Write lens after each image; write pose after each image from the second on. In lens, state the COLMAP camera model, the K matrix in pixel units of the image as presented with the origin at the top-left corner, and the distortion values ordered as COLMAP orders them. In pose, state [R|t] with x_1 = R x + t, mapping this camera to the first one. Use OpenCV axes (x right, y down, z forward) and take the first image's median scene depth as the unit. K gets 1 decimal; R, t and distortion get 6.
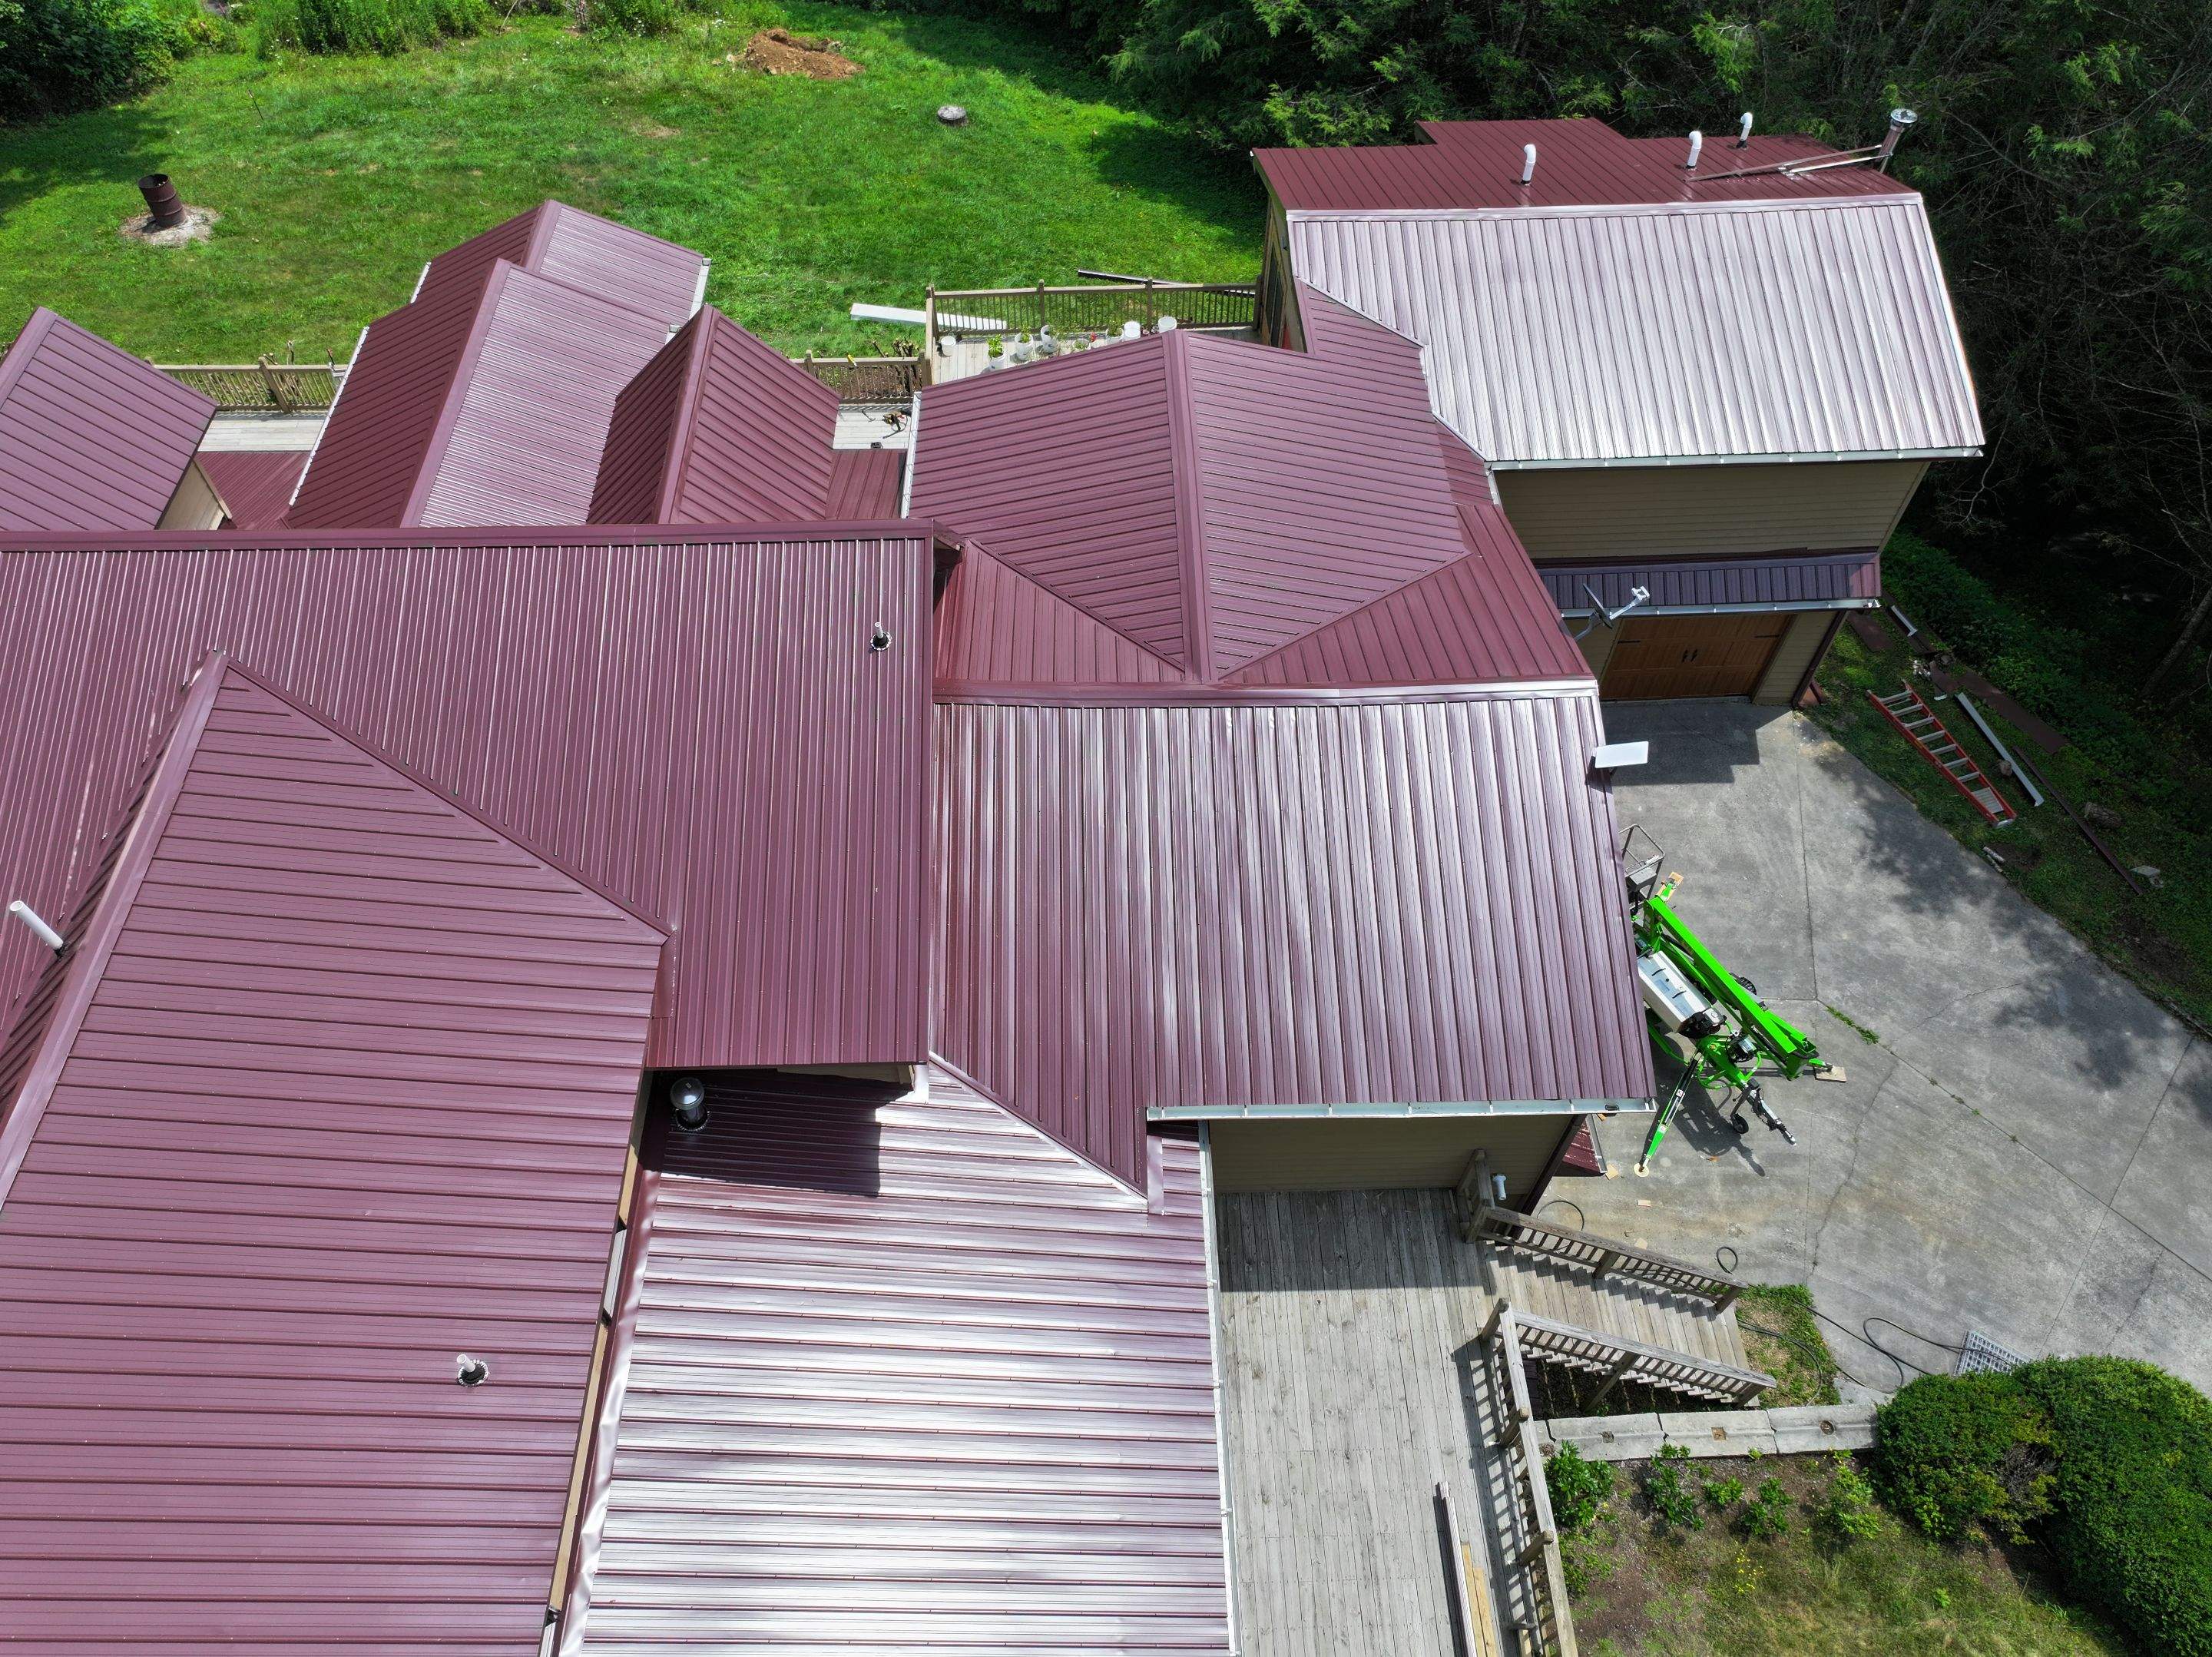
lens RADIAL K [[1561.9, 0, 1100.0], [0, 1561.9, 818.5], [0, 0, 1]] dist [-0.009383, 0.021830]
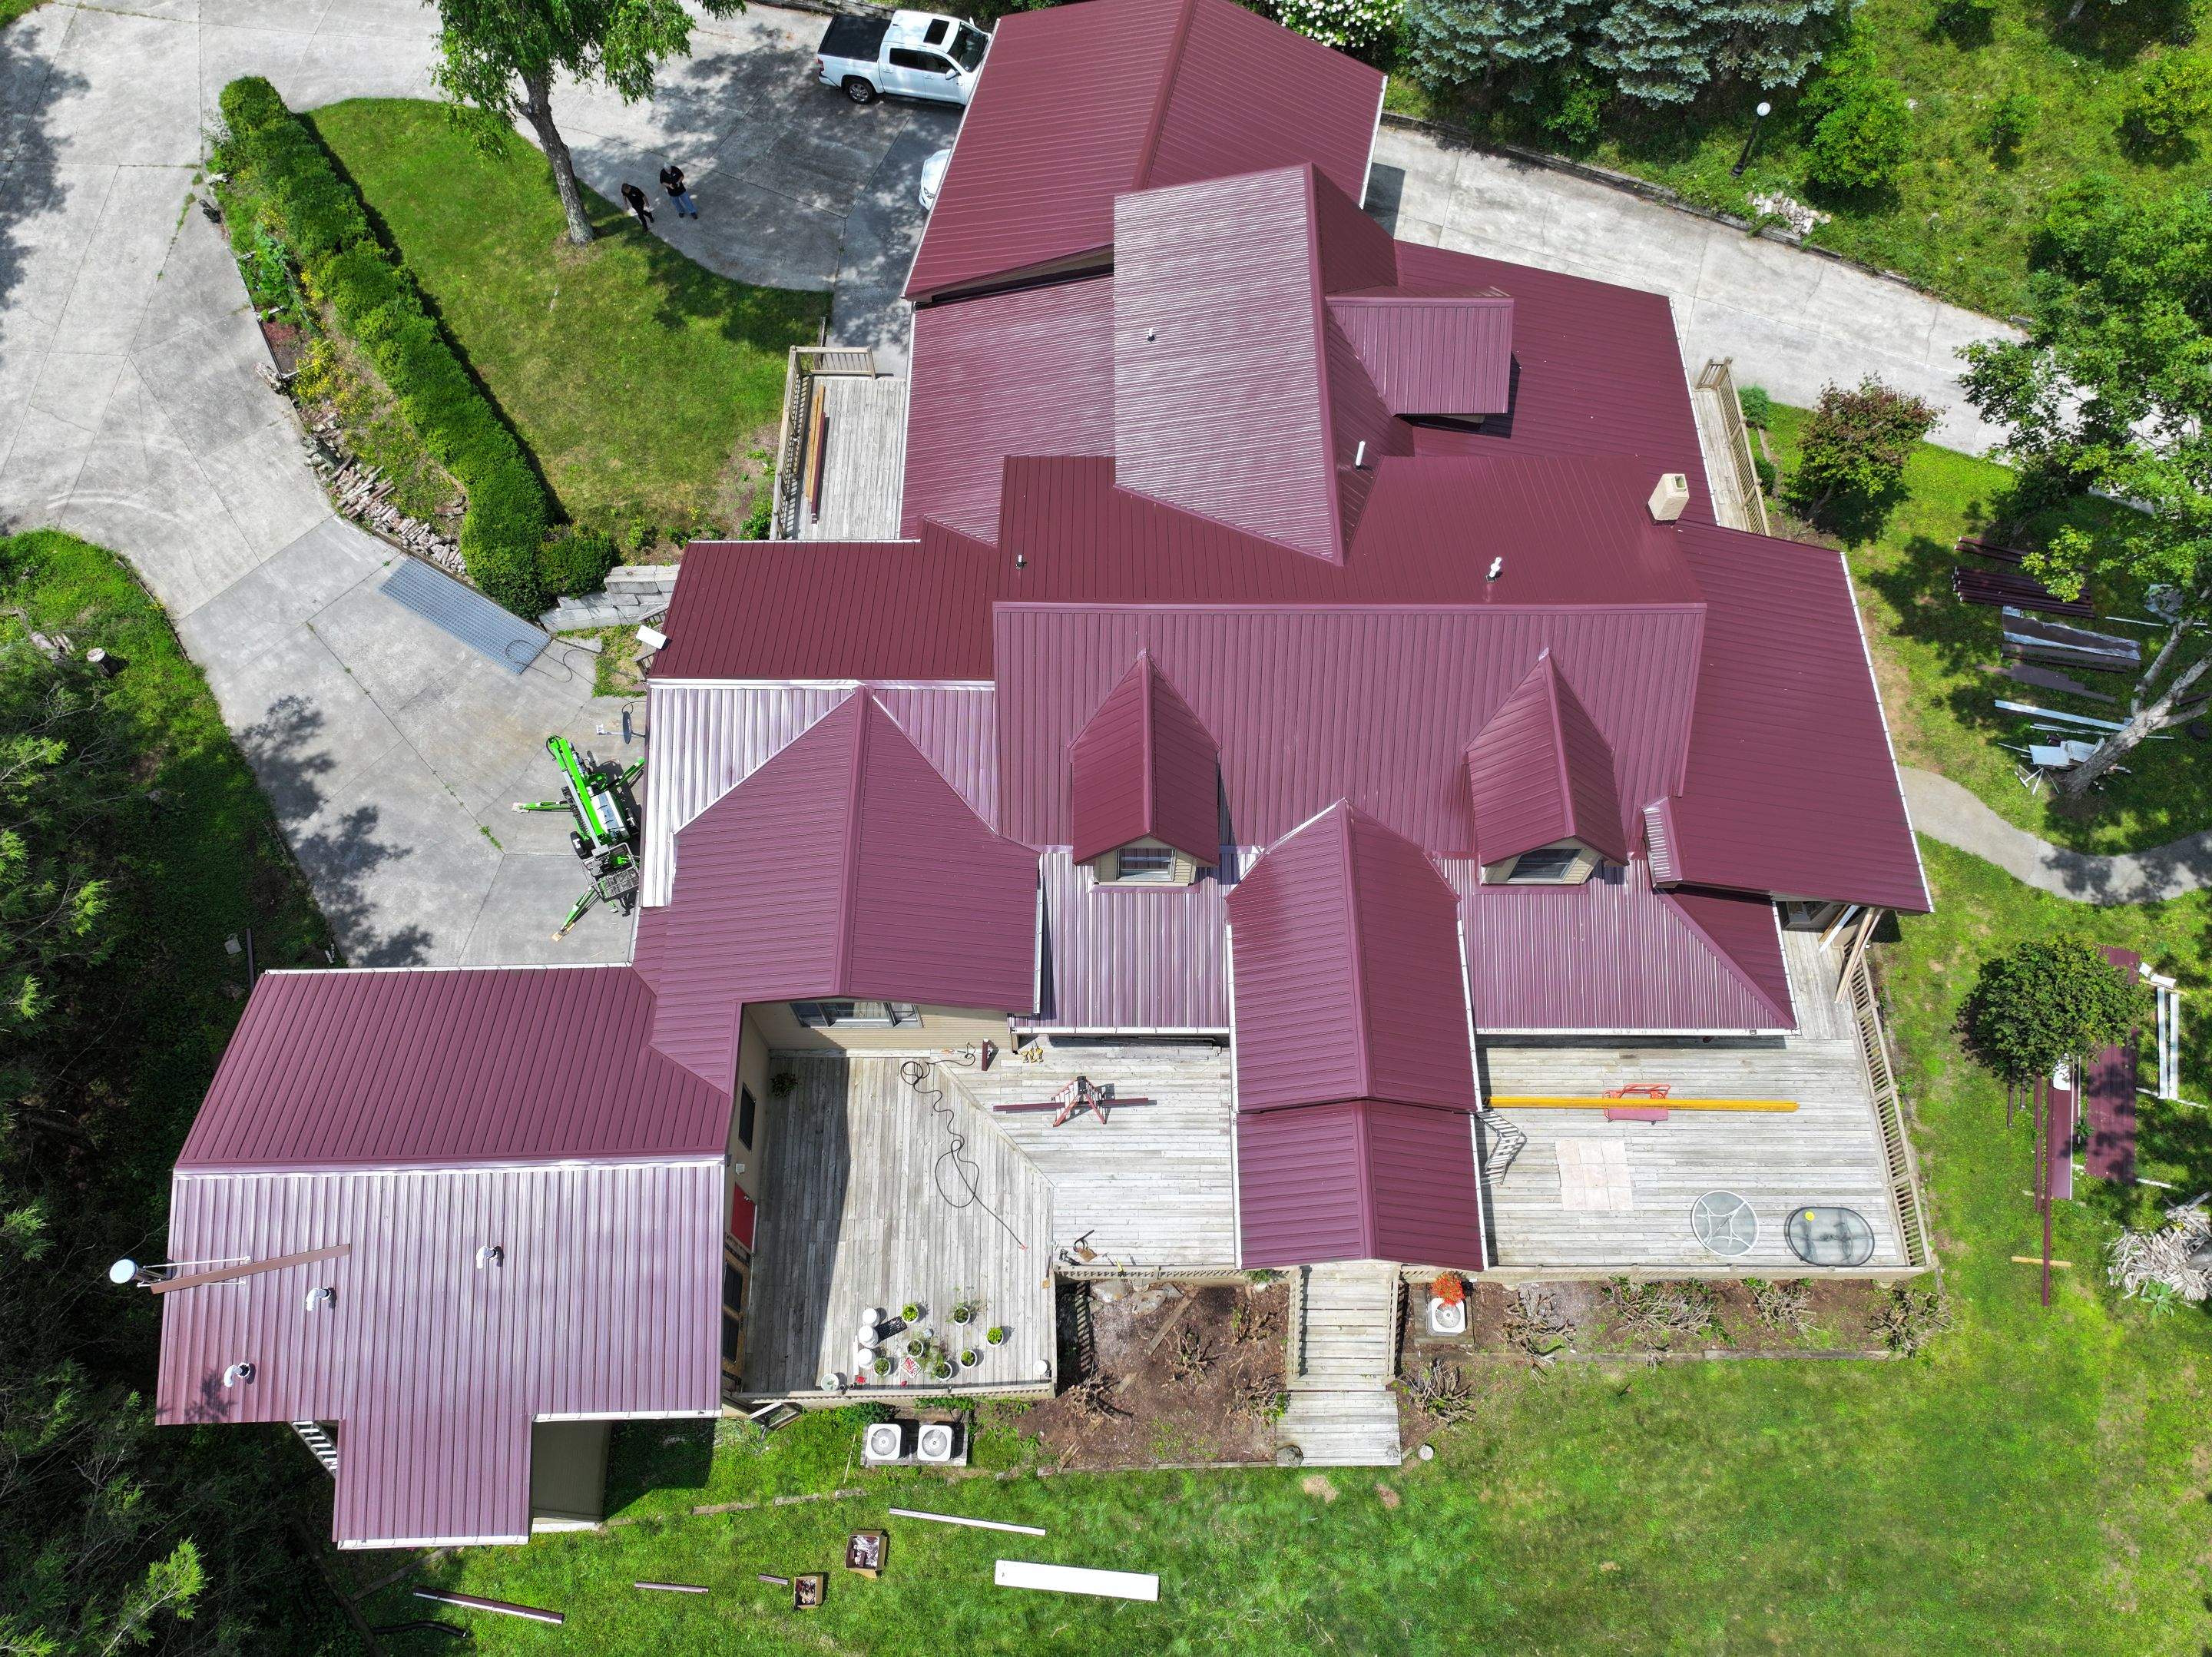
lens RADIAL K [[1561.9, 0, 1110.4], [0, 1561.9, 821.1], [0, 0, 1]] dist [-0.009383, 0.021830]
pose [[-0.999764, -0.021591, 0.002300, -0.229855], [0.011828, -0.452707, 0.891581, -1.772114], [-0.018209, 0.891398, 0.452856, 0.312131]]
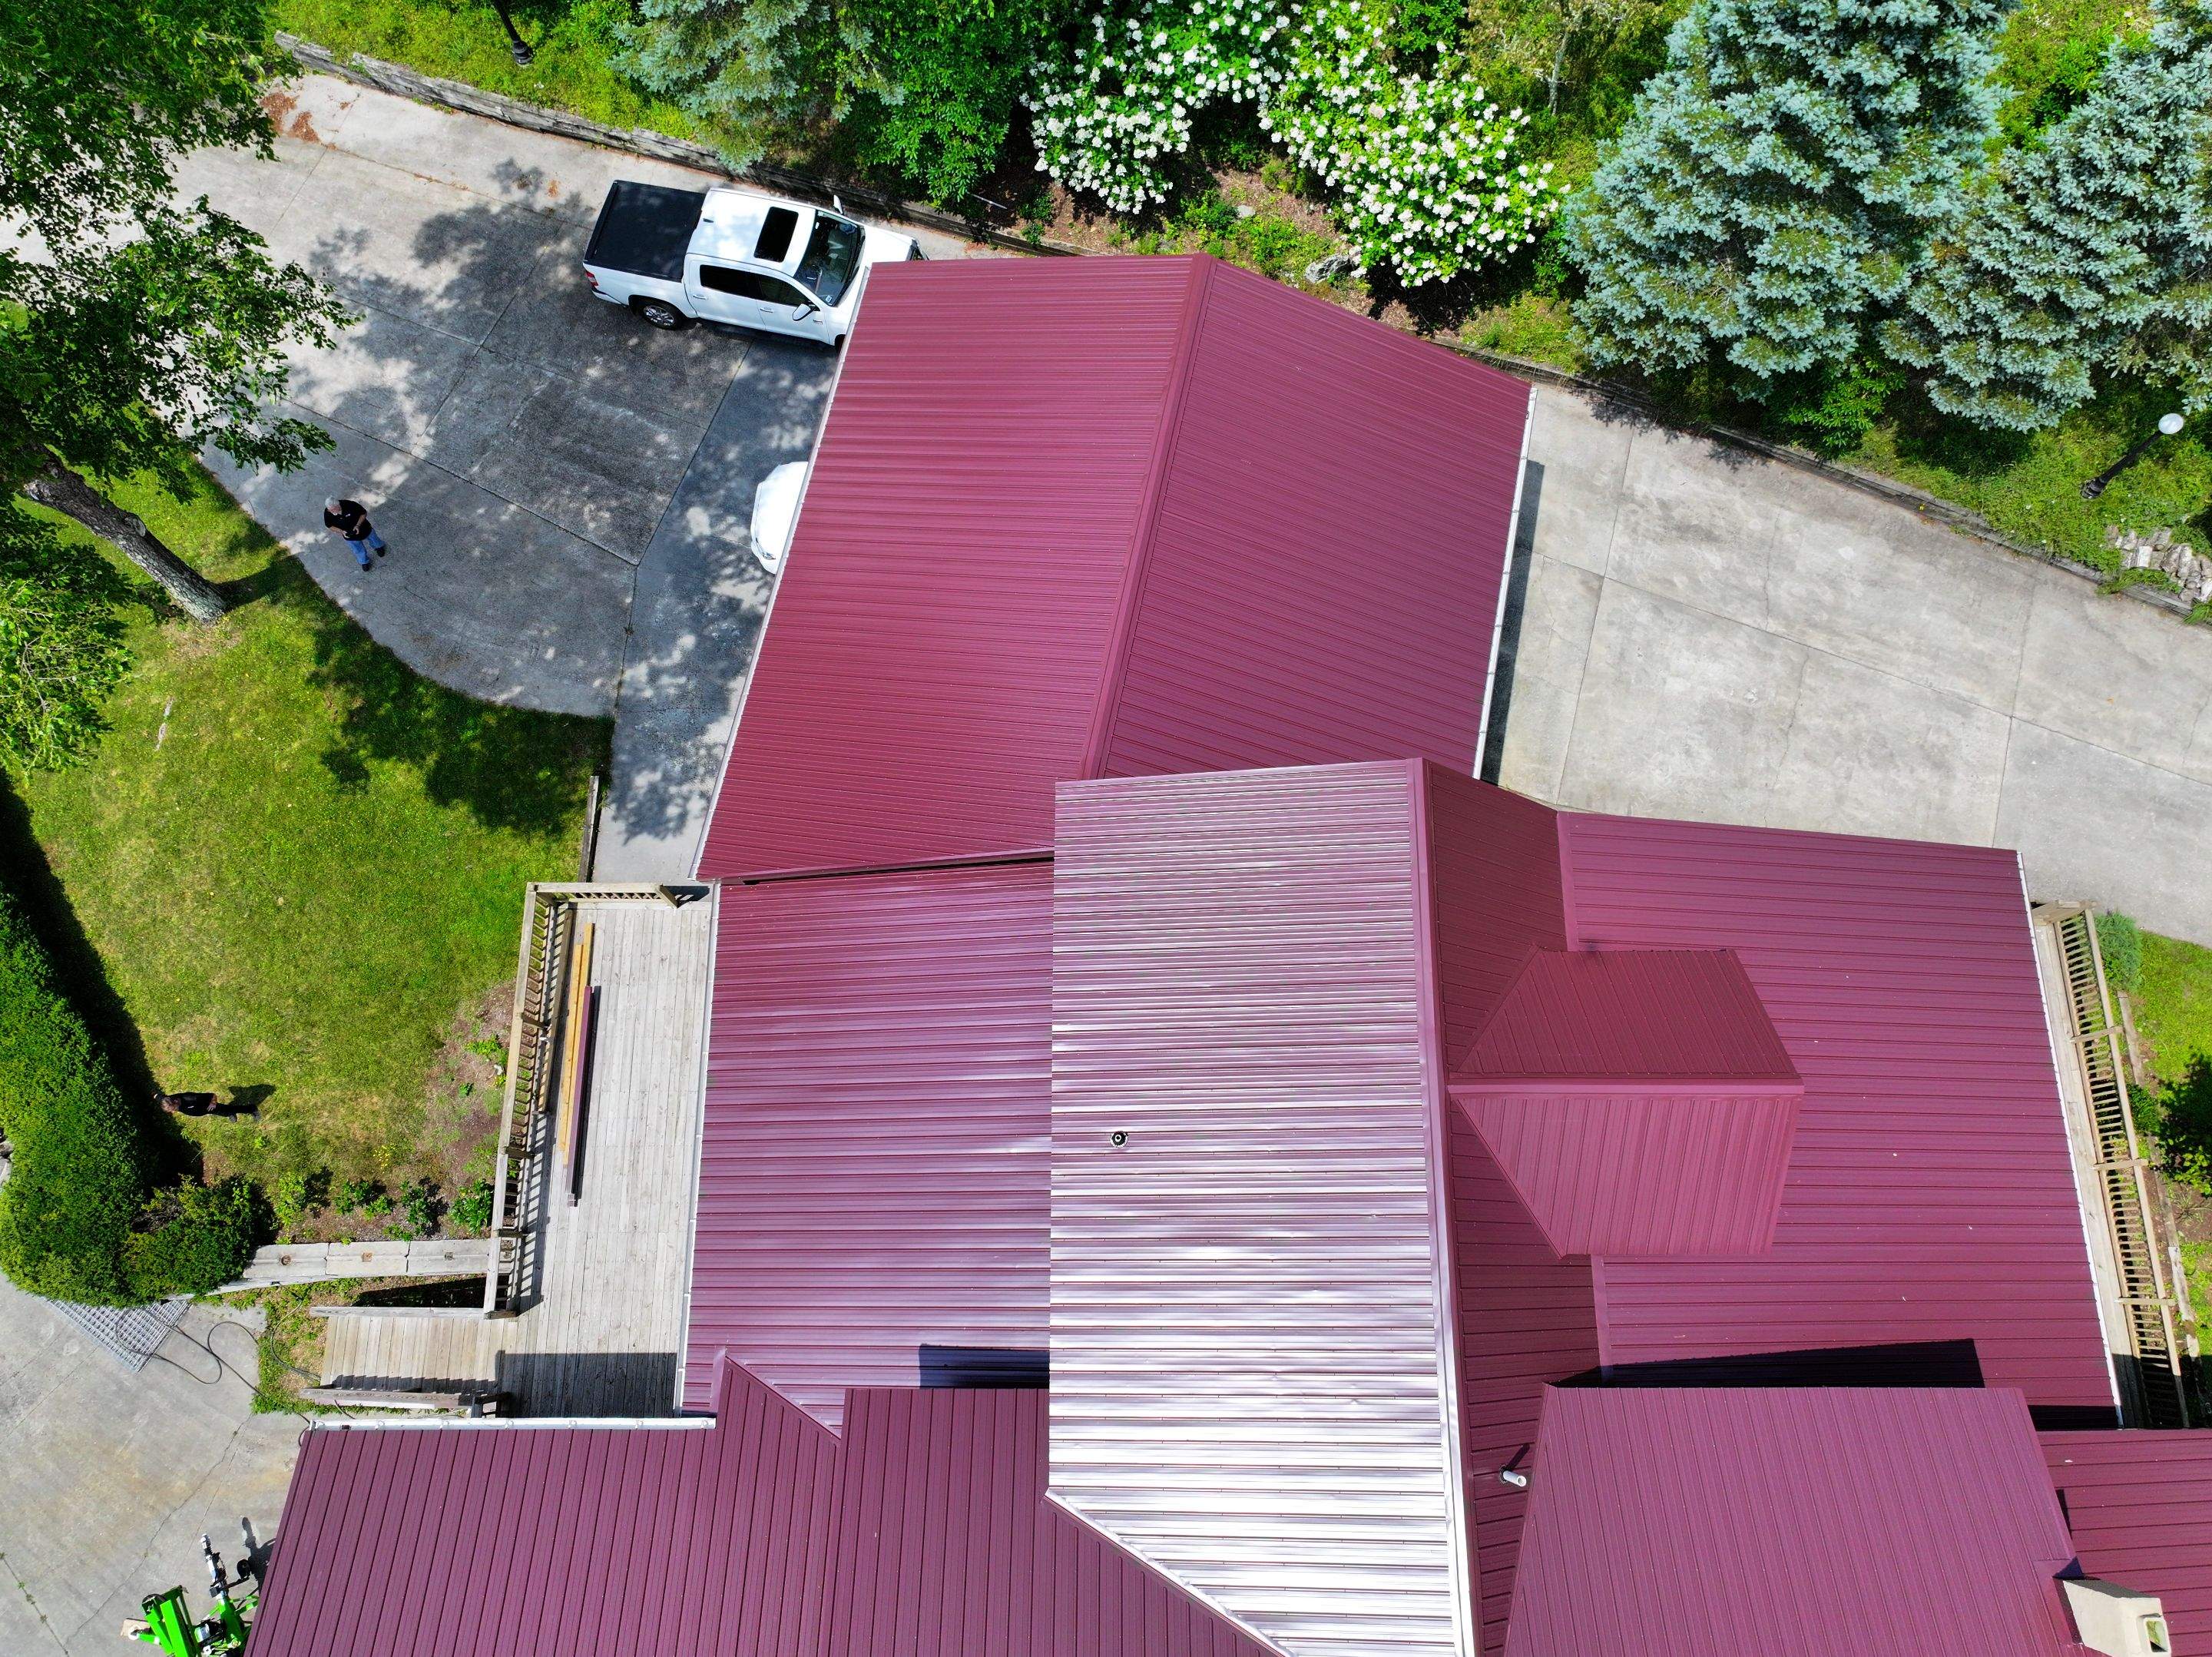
lens RADIAL K [[1561.9, 0, 1103.0], [0, 1561.9, 816.3], [0, 0, 1]] dist [-0.009383, 0.021830]
pose [[-0.999779, -0.020854, 0.002592, -0.250382], [0.014452, -0.592746, 0.805260, -0.481380], [-0.015257, 0.805119, 0.592916, -0.134899]]
